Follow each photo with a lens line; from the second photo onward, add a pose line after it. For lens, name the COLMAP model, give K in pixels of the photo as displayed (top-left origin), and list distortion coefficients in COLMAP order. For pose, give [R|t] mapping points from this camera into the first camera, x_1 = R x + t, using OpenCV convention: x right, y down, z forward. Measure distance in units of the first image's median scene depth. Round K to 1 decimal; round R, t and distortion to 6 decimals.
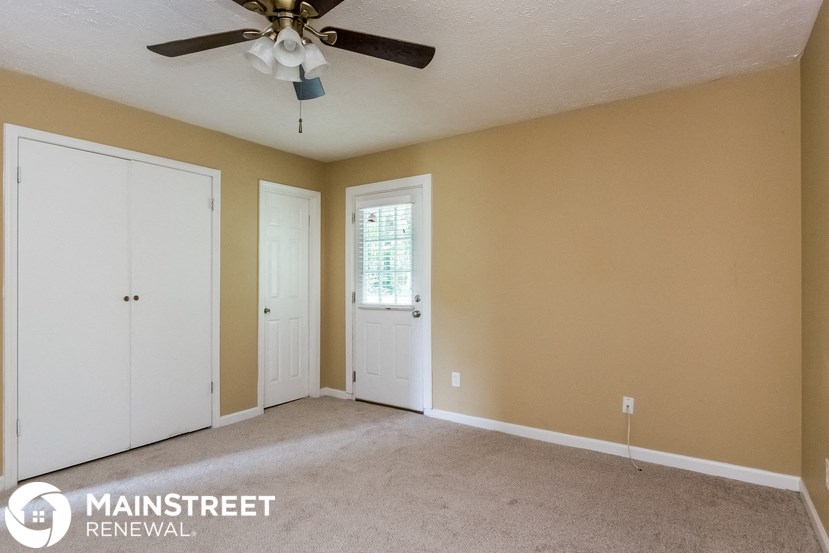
lens RADIAL K [[442.2, 0, 414.5], [0, 442.2, 276.5], [0, 0, 1]] dist [0.003933, 0.000478]
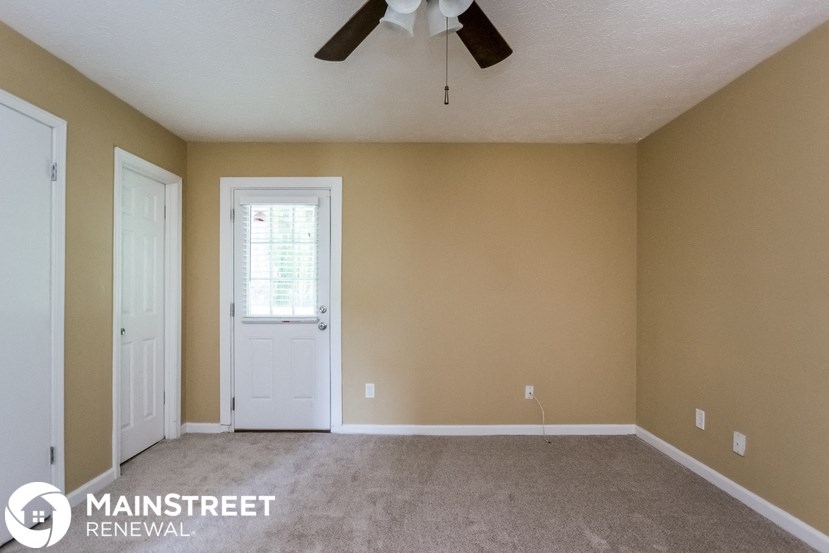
lens RADIAL K [[402.2, 0, 413.4], [0, 402.2, 285.6], [0, 0, 1]] dist [-0.003817, -0.000031]
pose [[0.822908, 0.009878, 0.568089, -0.315332], [-0.012275, 0.999925, 0.000394, -0.002063], [-0.568042, -0.007297, 0.822967, 0.197621]]
